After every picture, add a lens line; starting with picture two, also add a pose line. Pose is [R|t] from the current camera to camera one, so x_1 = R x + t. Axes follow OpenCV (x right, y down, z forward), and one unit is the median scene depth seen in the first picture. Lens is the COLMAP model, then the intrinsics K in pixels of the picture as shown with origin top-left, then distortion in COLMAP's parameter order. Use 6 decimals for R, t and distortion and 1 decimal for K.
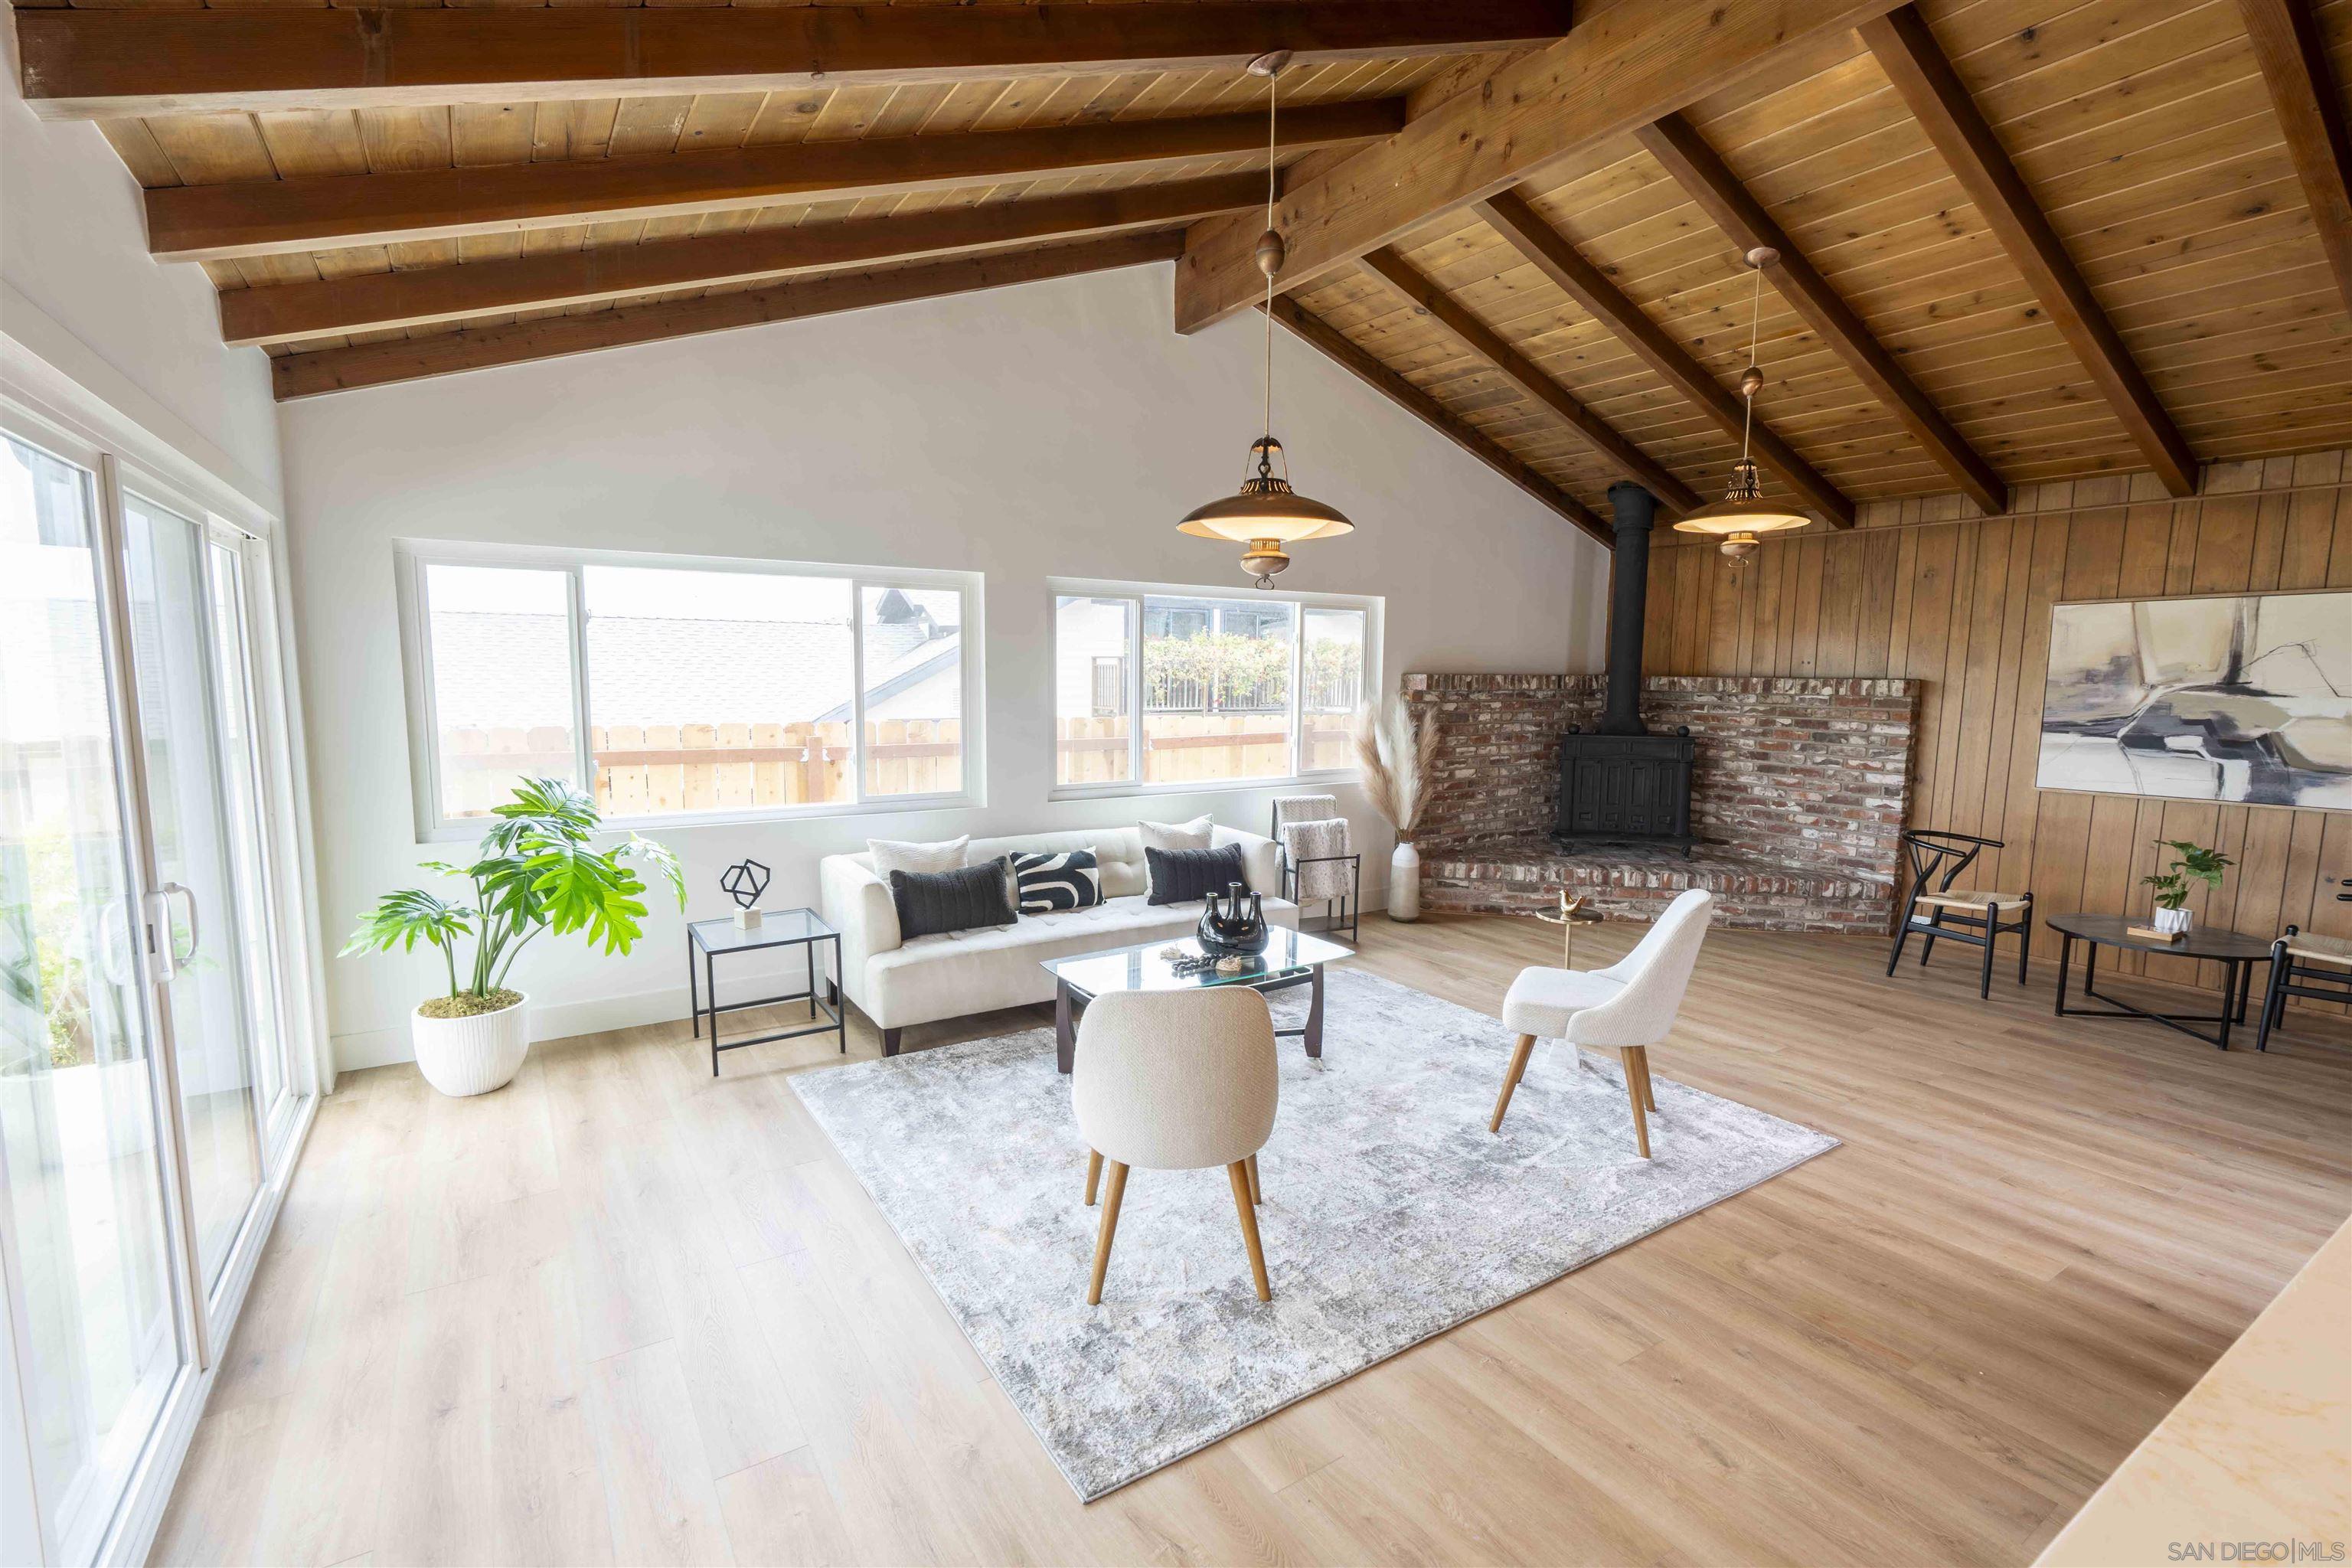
lens RADIAL K [[1051.1, 0, 1167.2], [0, 1051.1, 792.8], [0, 0, 1]] dist [-0.009496, 0.004991]
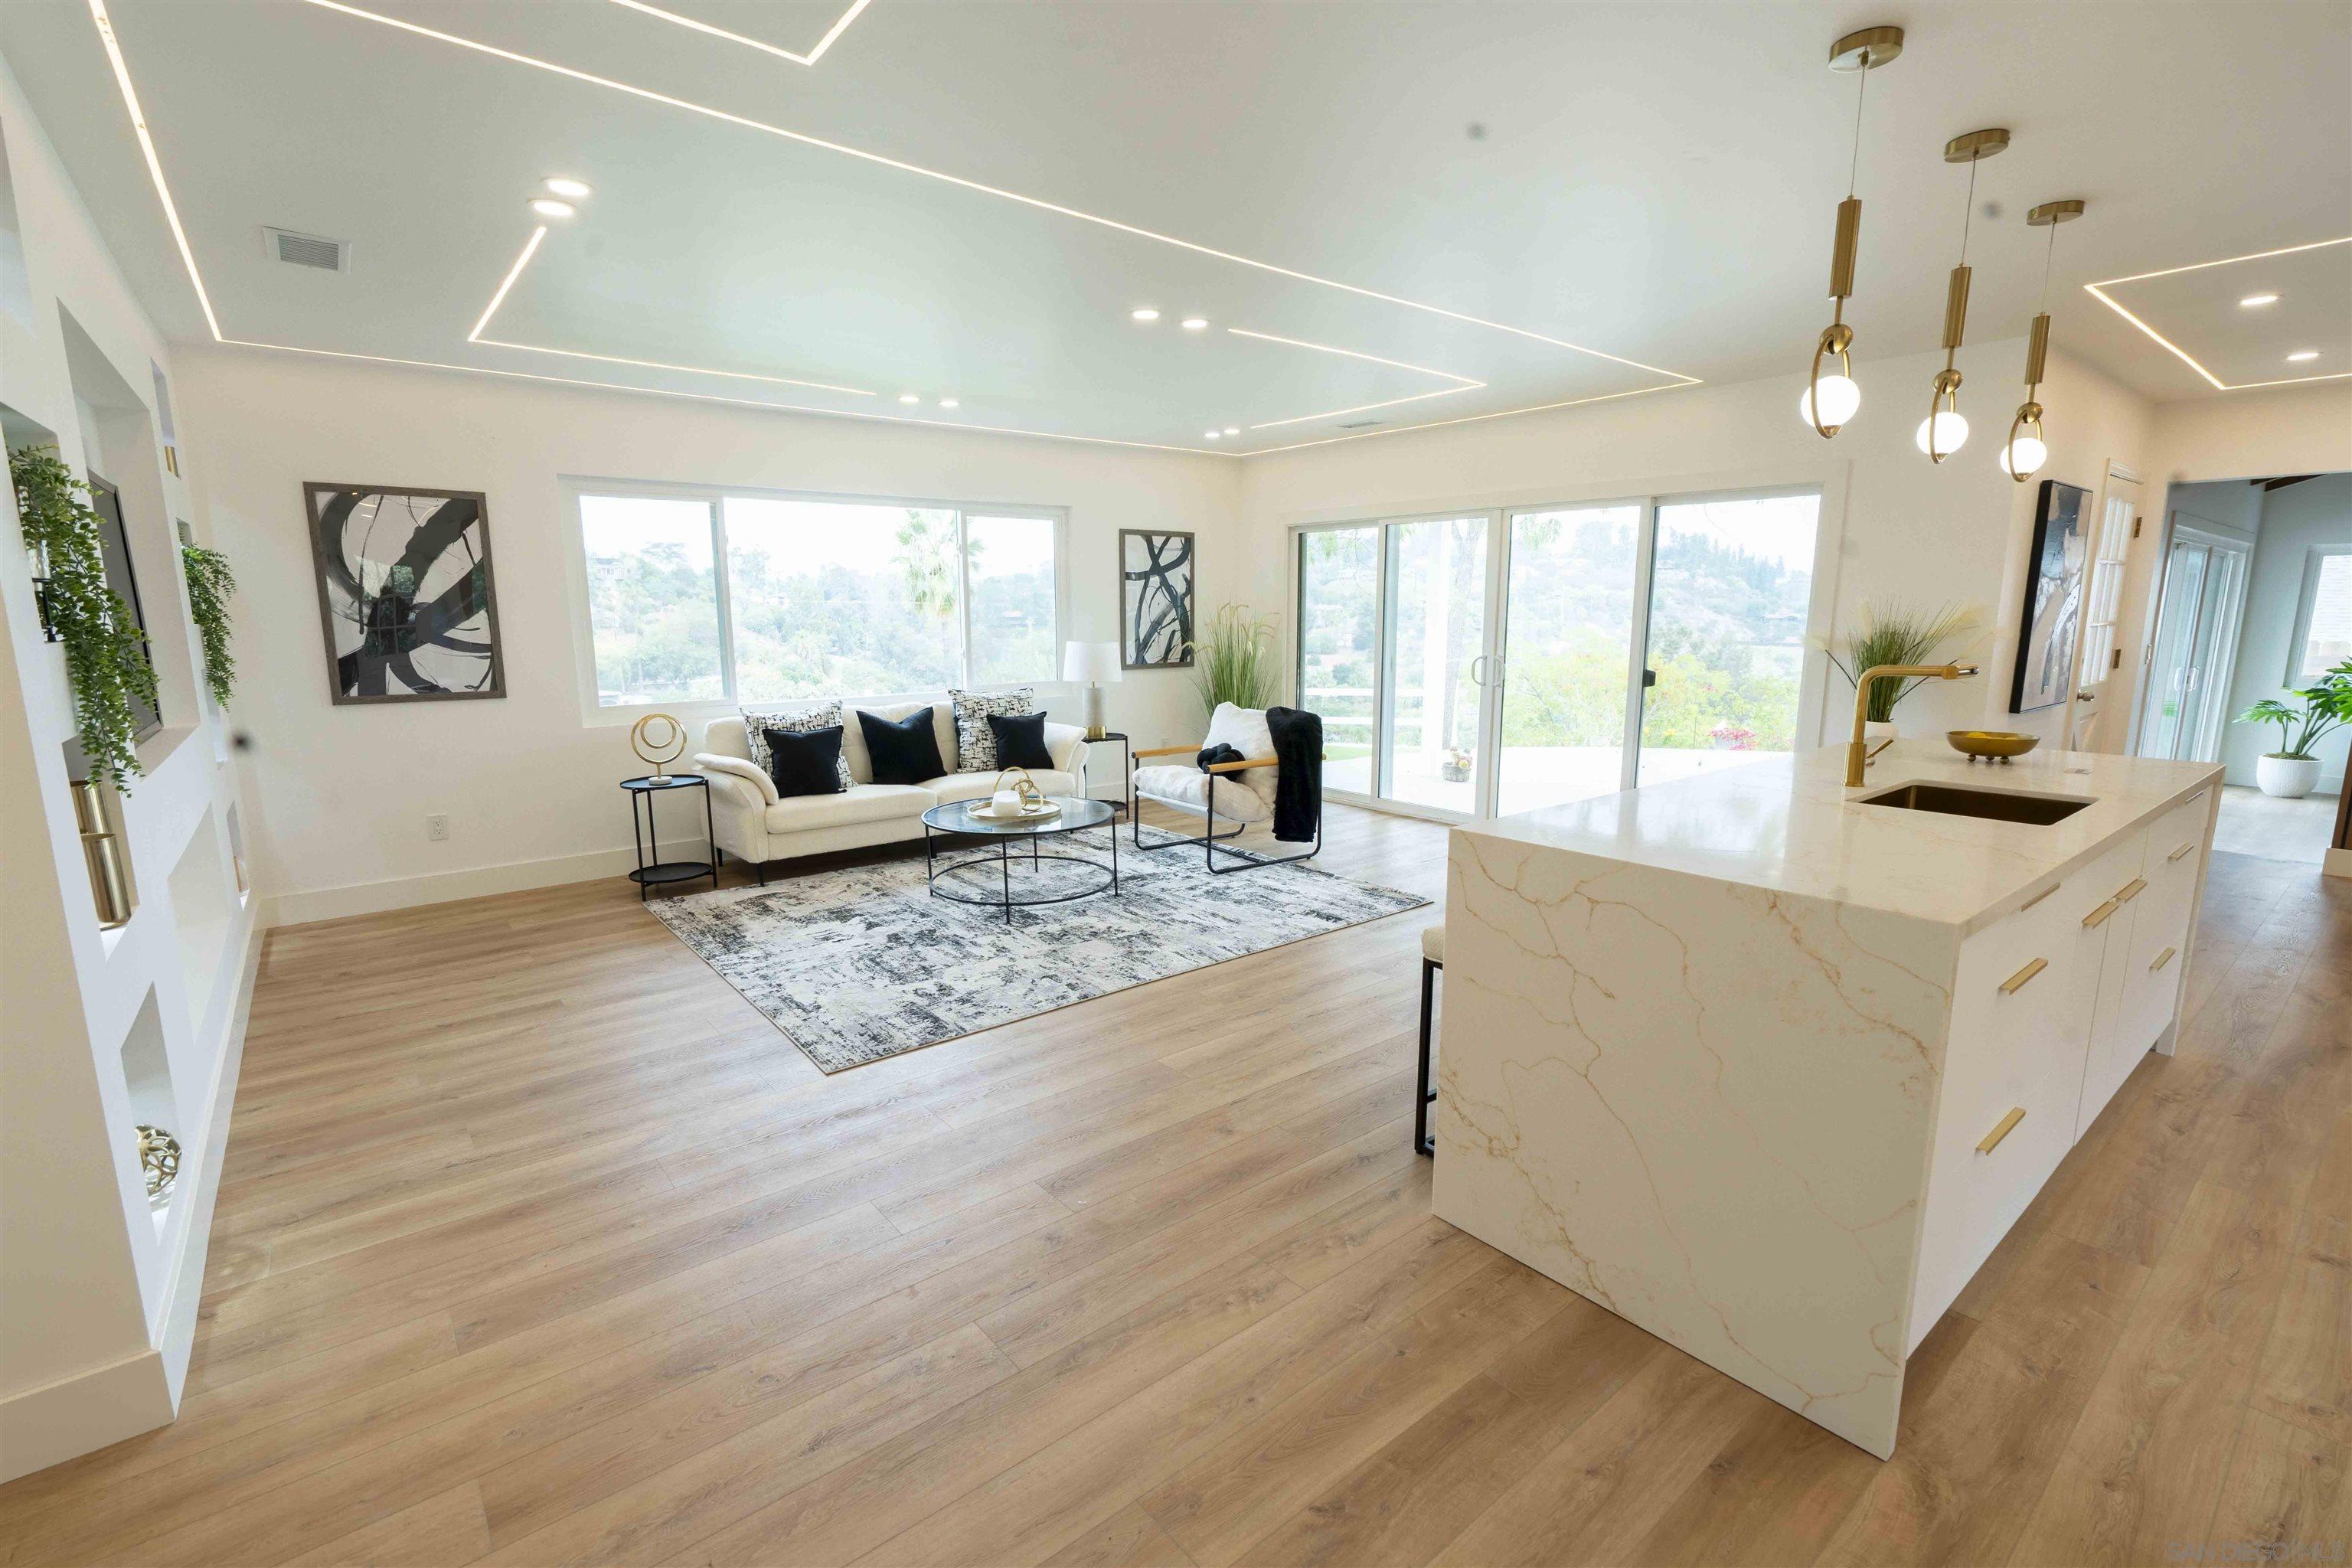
lens RADIAL K [[1051.1, 0, 1167.2], [0, 1051.1, 792.8], [0, 0, 1]] dist [-0.009496, 0.004991]
pose [[0.106426, 0.165316, -0.980482, 0.766904], [-0.113389, 0.981667, 0.153208, 0.122564], [0.987834, 0.094871, 0.123220, -0.979497]]
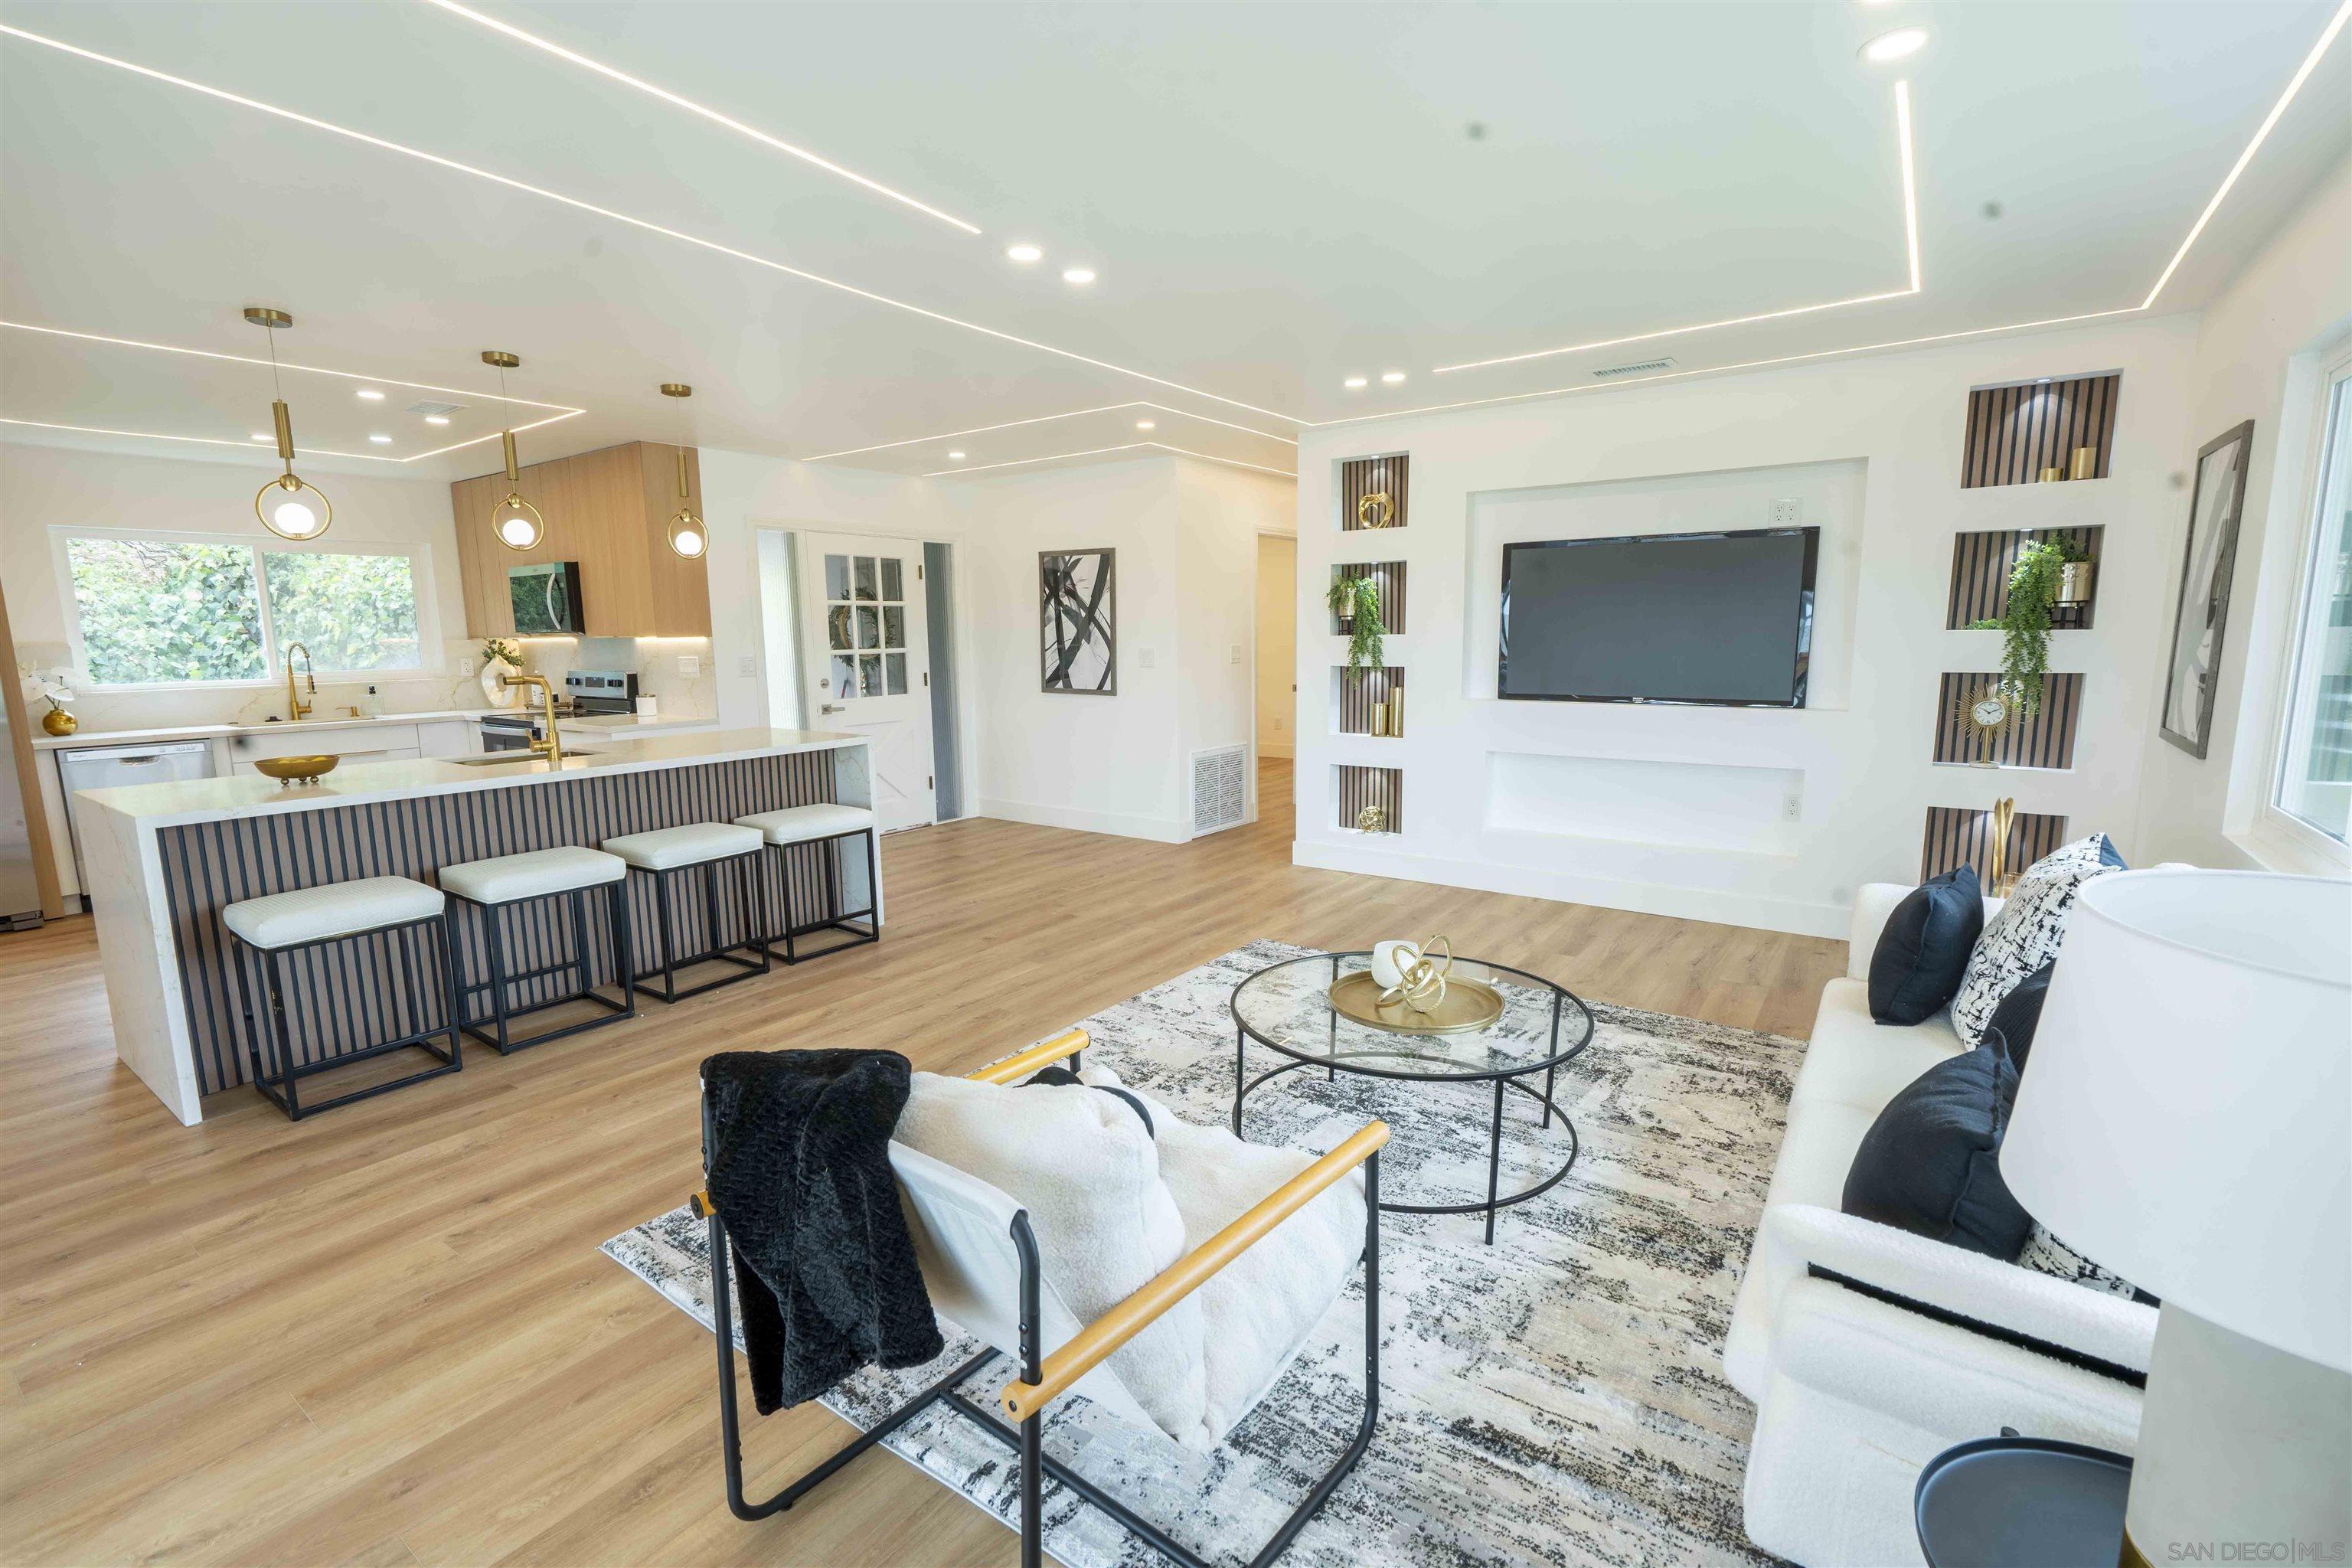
lens RADIAL K [[1051.1, 0, 1167.2], [0, 1051.1, 792.8], [0, 0, 1]] dist [-0.009496, 0.004991]
pose [[-0.363740, -0.150142, 0.919321, -0.367429], [0.120752, 0.970997, 0.206359, 0.087019], [-0.923641, 0.186071, -0.335060, -0.772215]]
